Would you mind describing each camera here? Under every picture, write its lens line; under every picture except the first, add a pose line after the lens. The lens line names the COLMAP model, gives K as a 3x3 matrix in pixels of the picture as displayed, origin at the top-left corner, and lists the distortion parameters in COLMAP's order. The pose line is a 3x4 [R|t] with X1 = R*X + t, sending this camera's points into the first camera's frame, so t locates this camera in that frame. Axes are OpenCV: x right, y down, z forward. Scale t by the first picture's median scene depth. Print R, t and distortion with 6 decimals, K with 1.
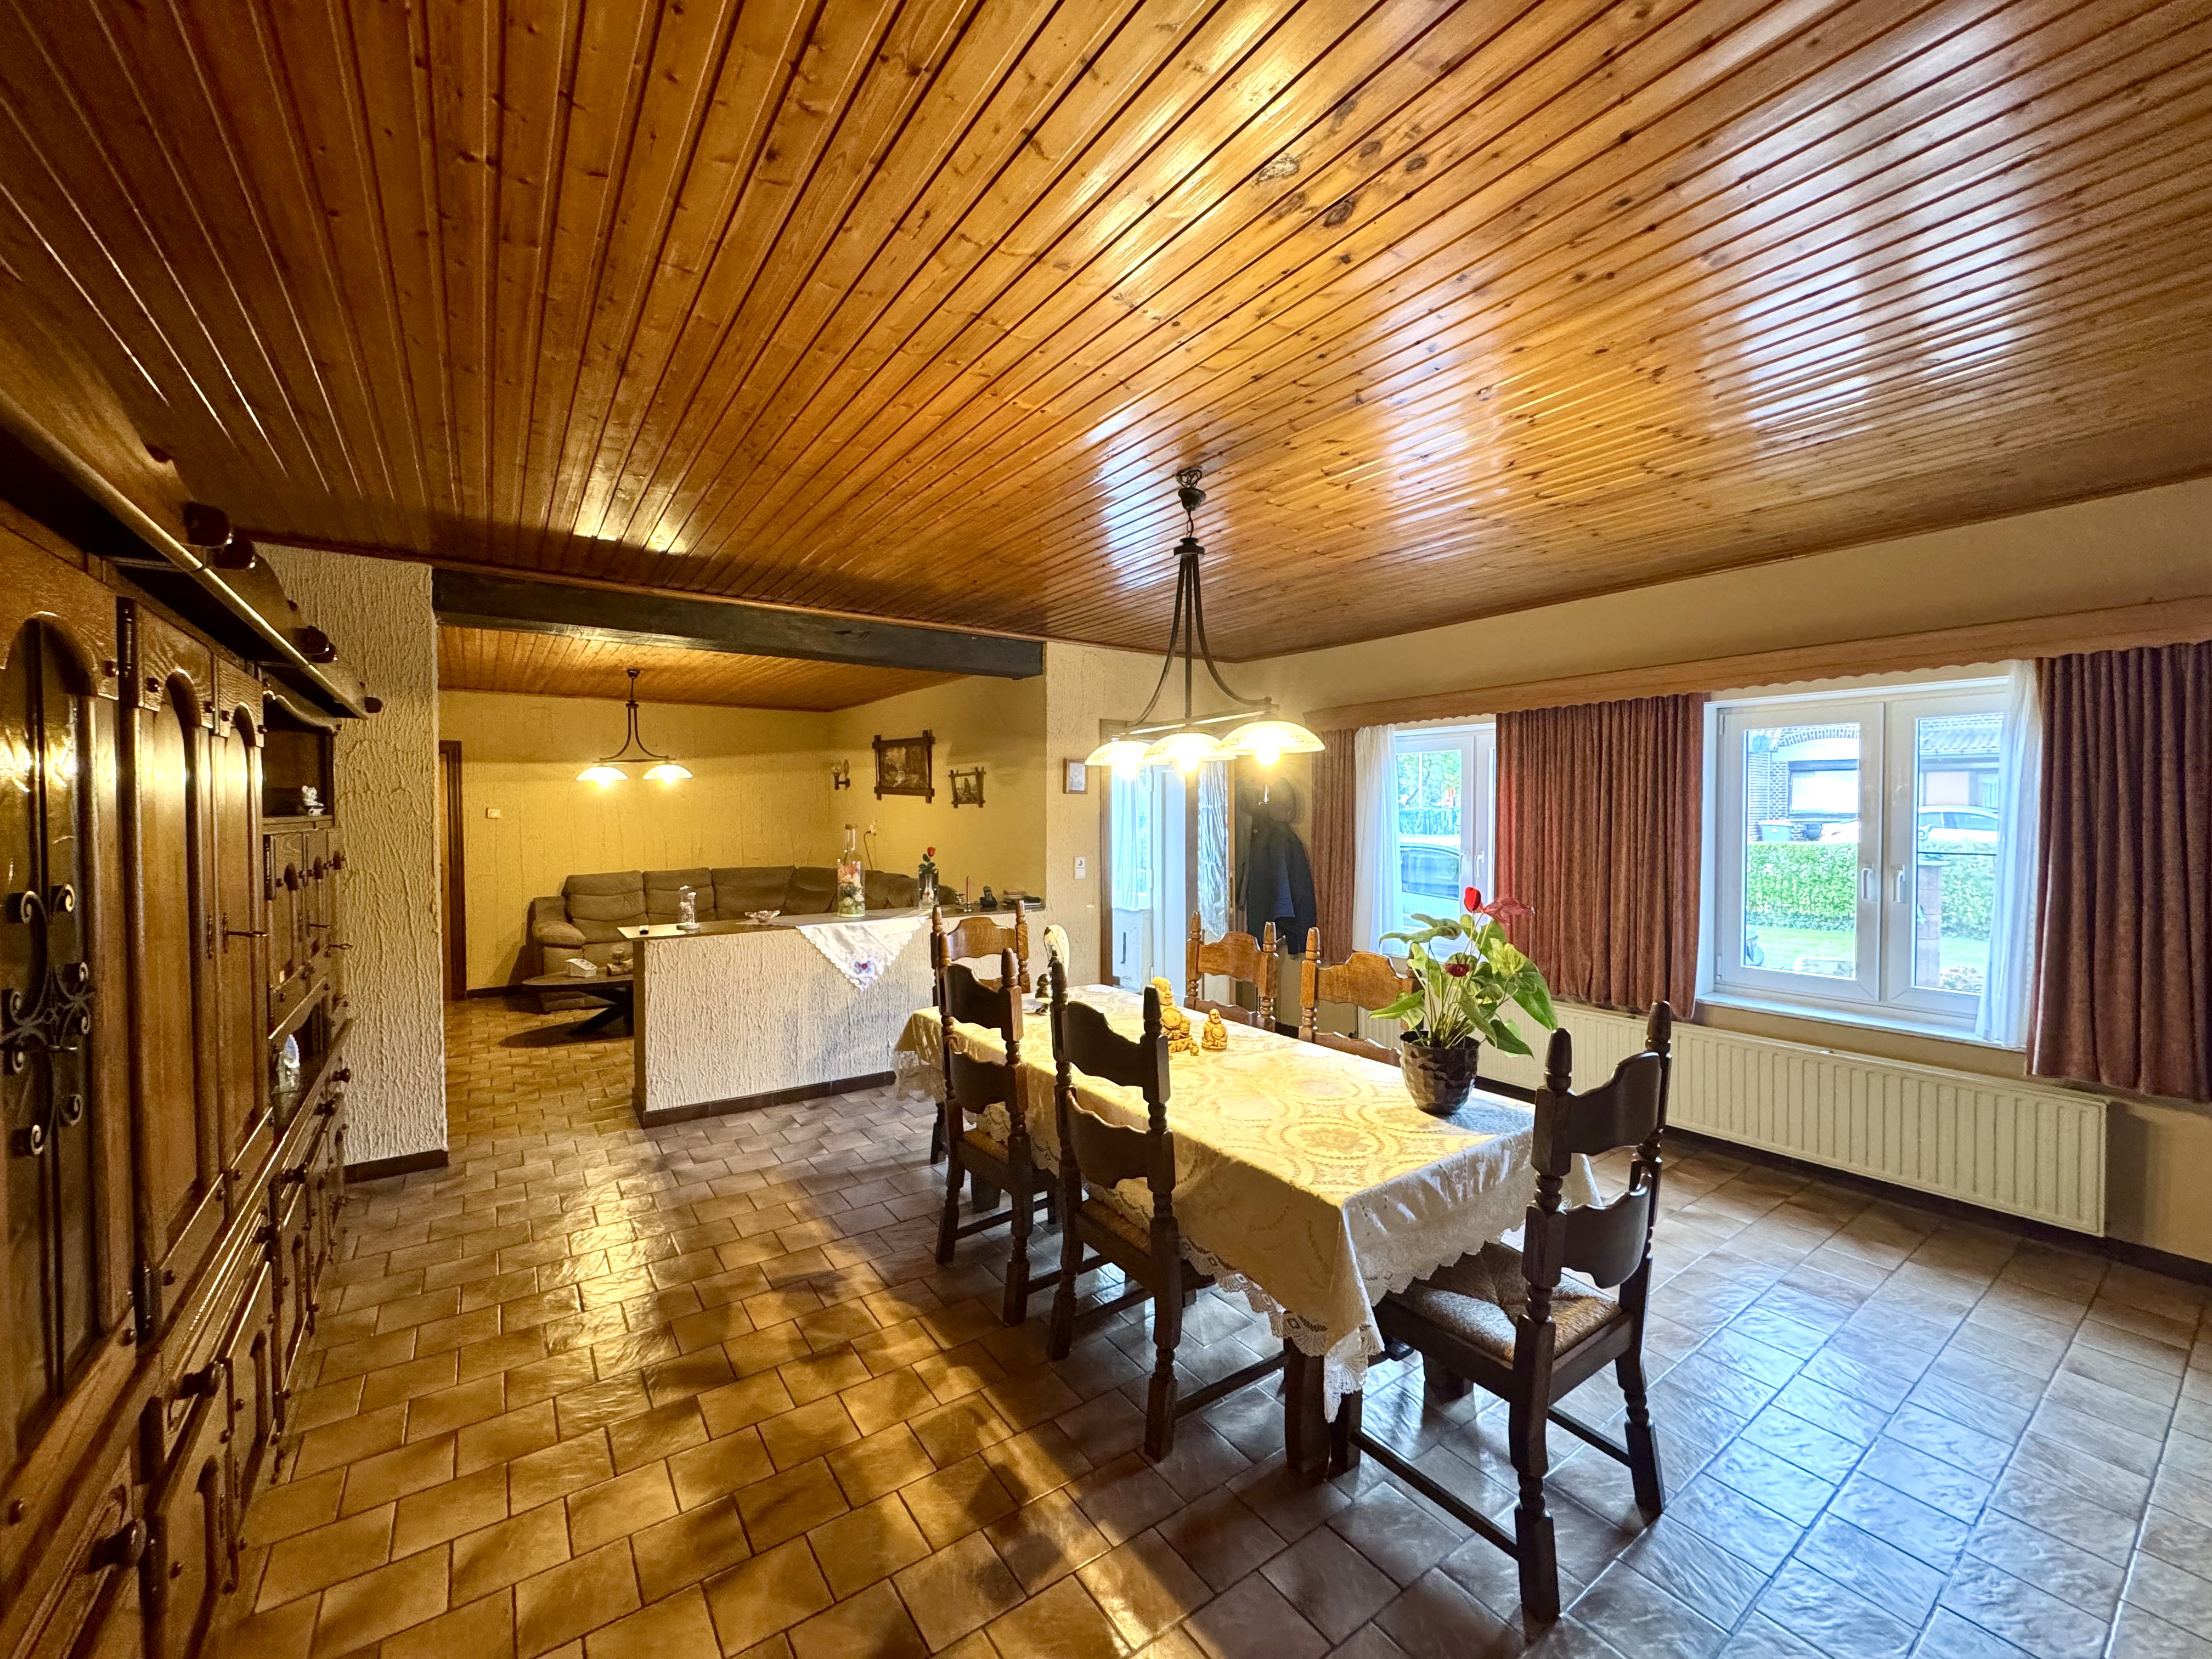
lens RADIAL K [[885.0, 0, 1106.9], [0, 885.0, 829.7], [0, 0, 1]] dist [0.002633, 0.000063]
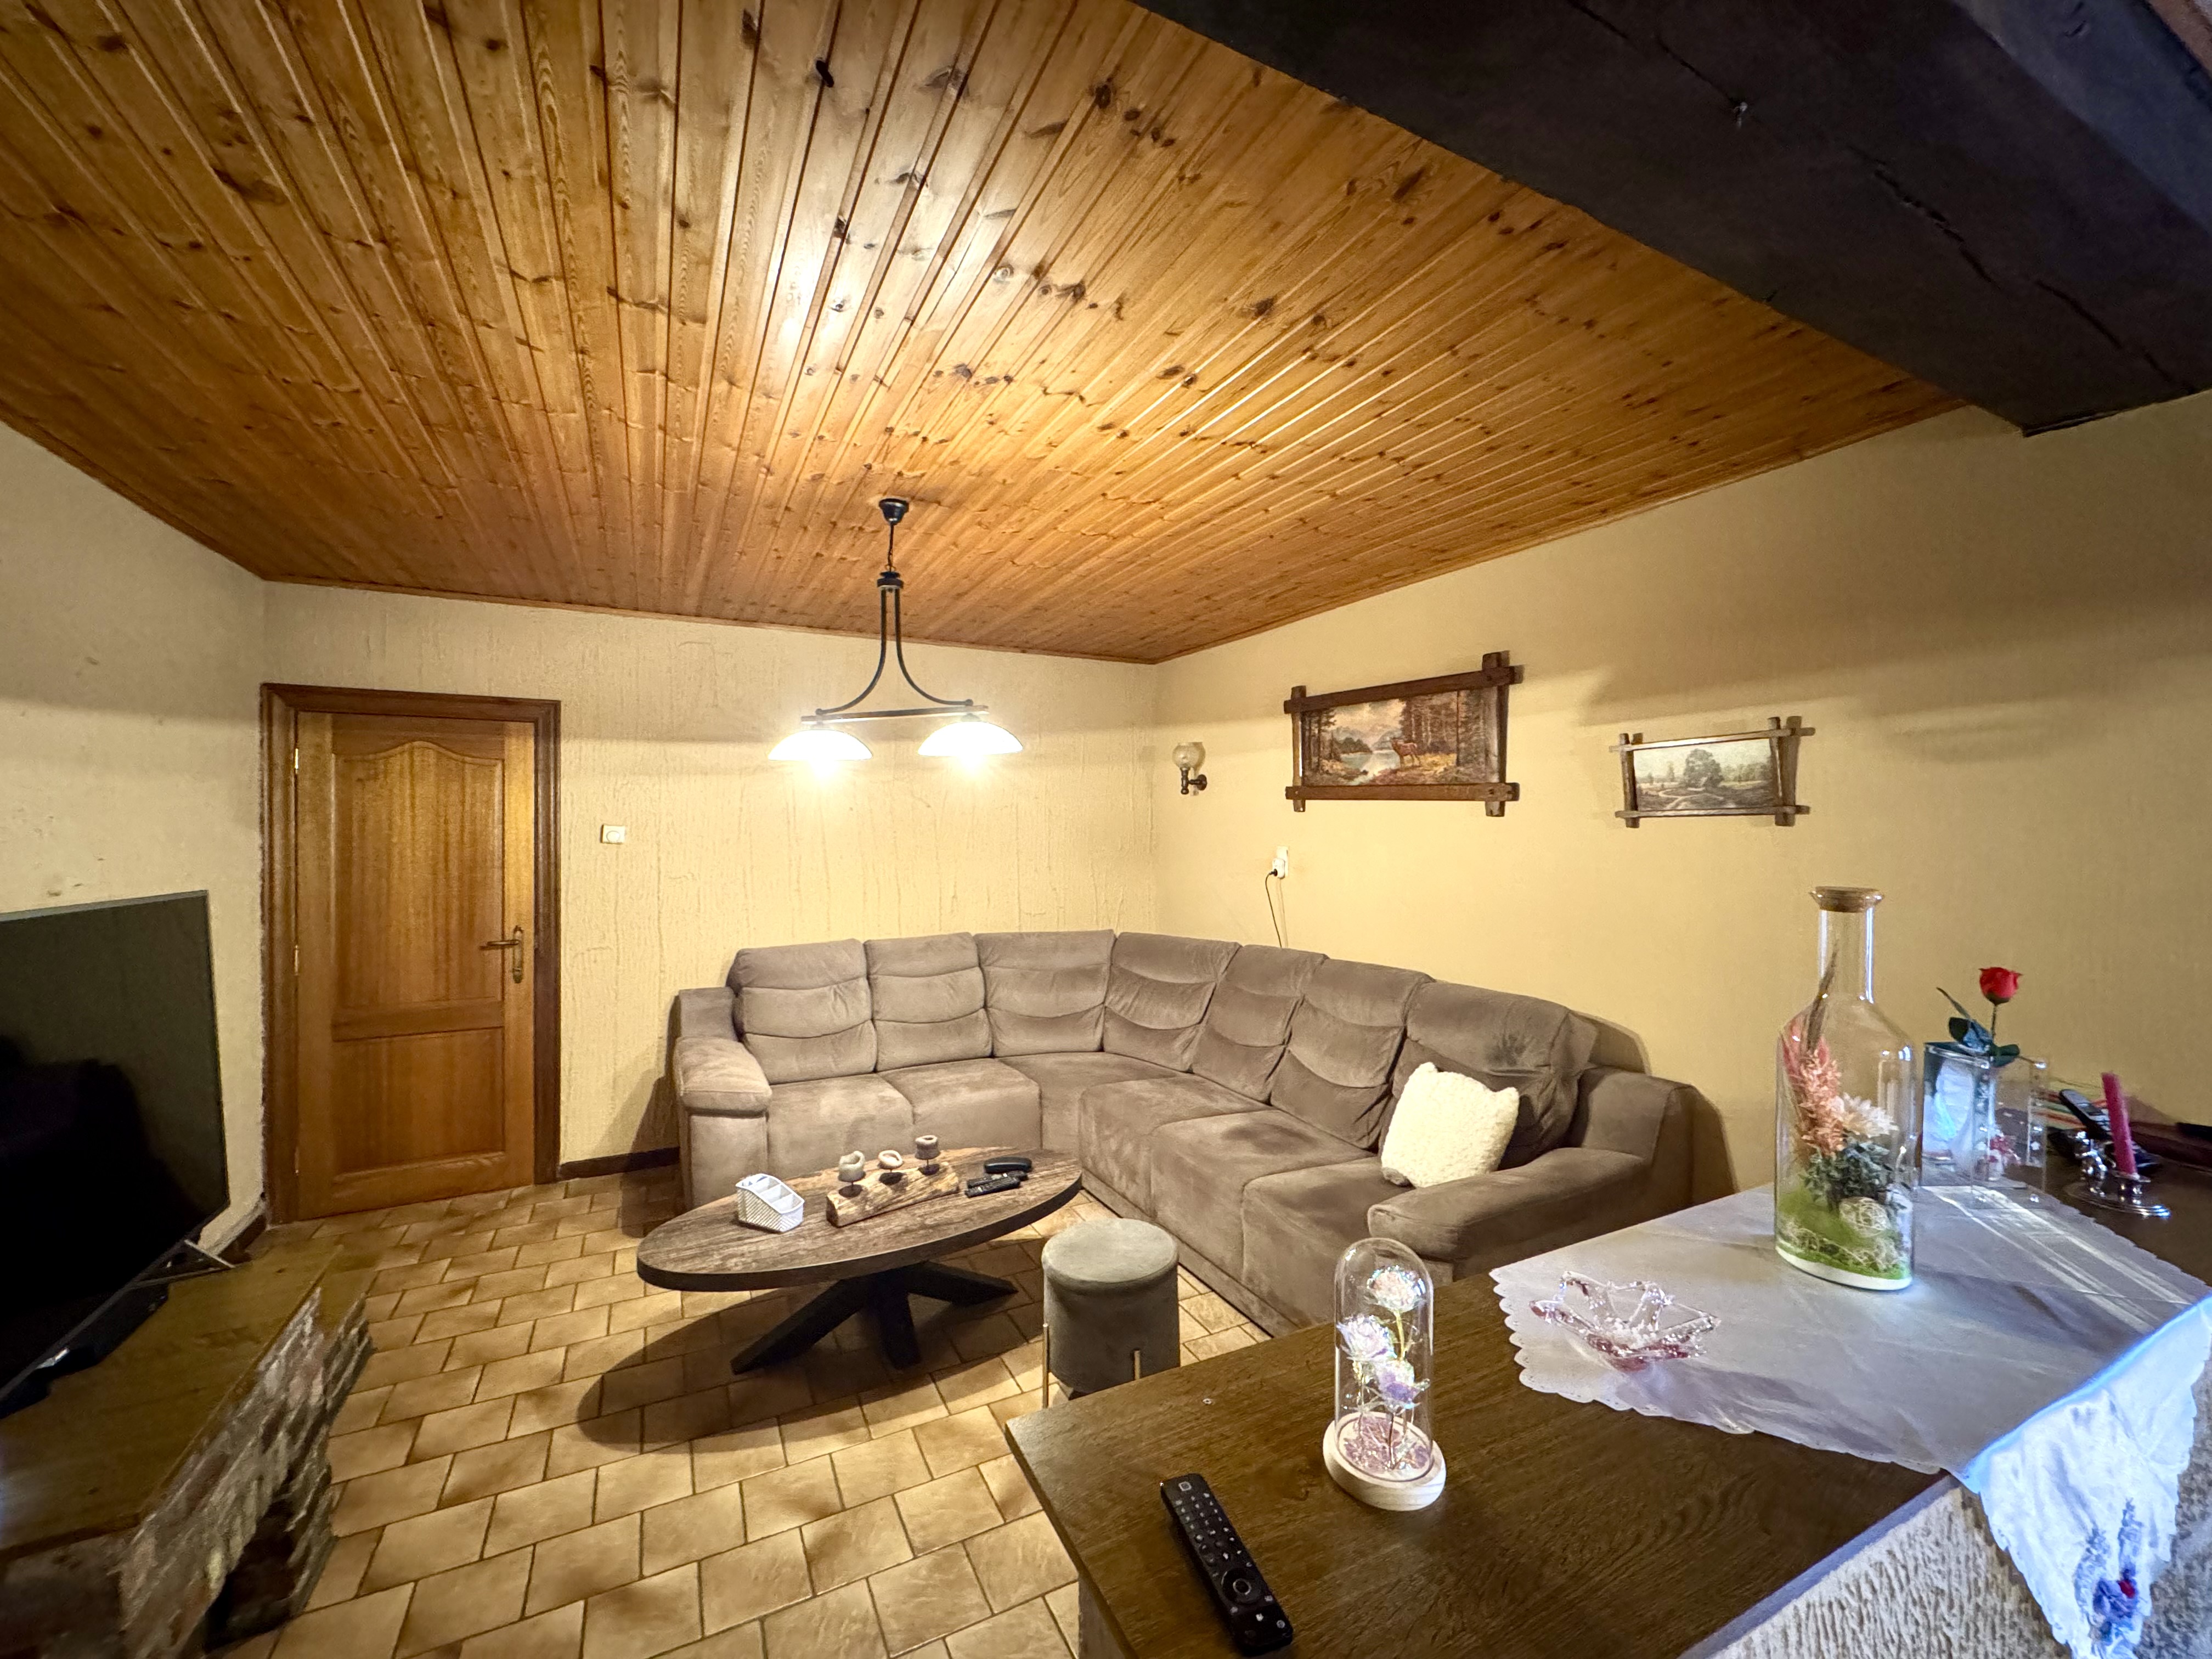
lens RADIAL K [[885.0, 0, 1100.2], [0, 885.0, 827.9], [0, 0, 1]] dist [0.002633, 0.000063]
pose [[0.989176, 0.002976, -0.146706, -0.317445], [-0.006838, 0.999643, -0.025827, -0.010852], [0.146577, 0.026550, 0.988843, 0.506154]]
